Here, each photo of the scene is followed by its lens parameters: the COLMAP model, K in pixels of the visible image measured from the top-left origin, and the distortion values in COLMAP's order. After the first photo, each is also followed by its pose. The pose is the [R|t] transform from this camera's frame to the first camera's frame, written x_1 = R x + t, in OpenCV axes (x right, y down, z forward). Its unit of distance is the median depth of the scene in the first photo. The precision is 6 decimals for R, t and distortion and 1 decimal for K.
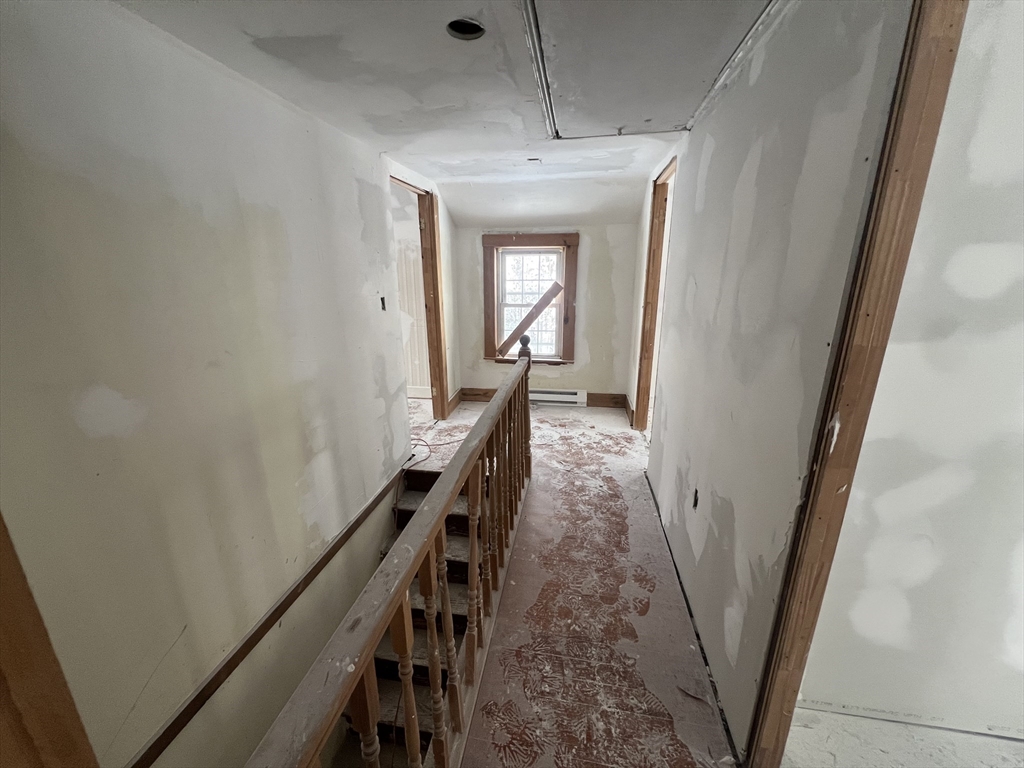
lens RADIAL K [[403.9, 0, 514.0], [0, 403.9, 382.6], [0, 0, 1]] dist [0.000777, 0.000035]
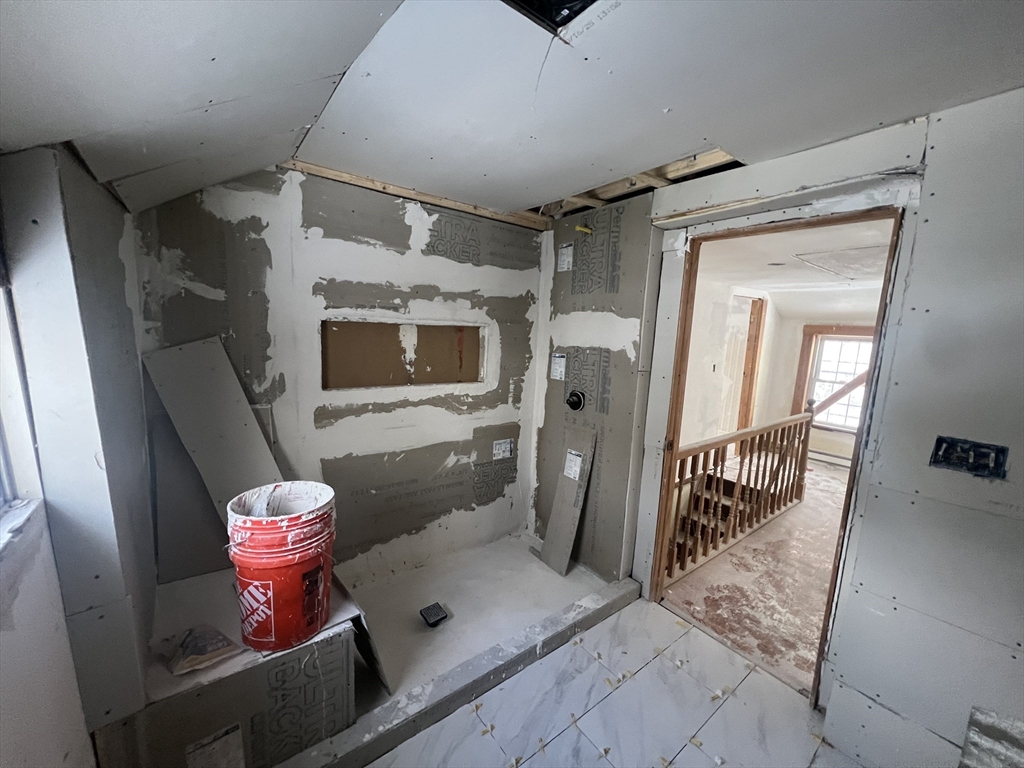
lens RADIAL K [[403.9, 0, 510.0], [0, 403.9, 391.3], [0, 0, 1]] dist [0.000777, 0.000035]
pose [[0.722870, 0.140387, -0.676573, 0.147211], [-0.231404, 0.971789, -0.045595, 0.119015], [0.651085, 0.189521, 0.734963, -0.530432]]
